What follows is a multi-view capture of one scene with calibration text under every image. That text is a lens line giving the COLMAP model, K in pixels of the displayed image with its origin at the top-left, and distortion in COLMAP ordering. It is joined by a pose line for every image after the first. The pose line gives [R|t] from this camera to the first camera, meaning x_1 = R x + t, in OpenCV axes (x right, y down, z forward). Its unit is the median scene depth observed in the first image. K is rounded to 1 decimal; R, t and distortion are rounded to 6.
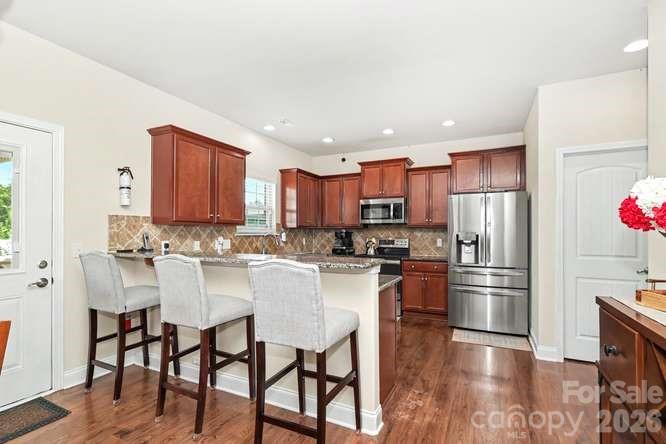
lens RADIAL K [[320.5, 0, 332.6], [0, 320.5, 226.4], [0, 0, 1]] dist [-0.002458, 0.000890]
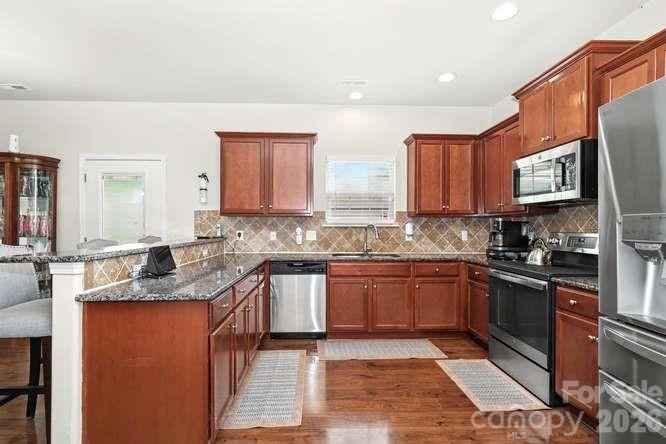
lens RADIAL K [[320.5, 0, 332.2], [0, 320.5, 226.9], [0, 0, 1]] dist [-0.002458, 0.000890]
pose [[0.478405, -0.001901, -0.878137, 0.595543], [0.018830, 0.999790, 0.008093, 0.025506], [0.877937, -0.020407, 0.478341, 0.659517]]
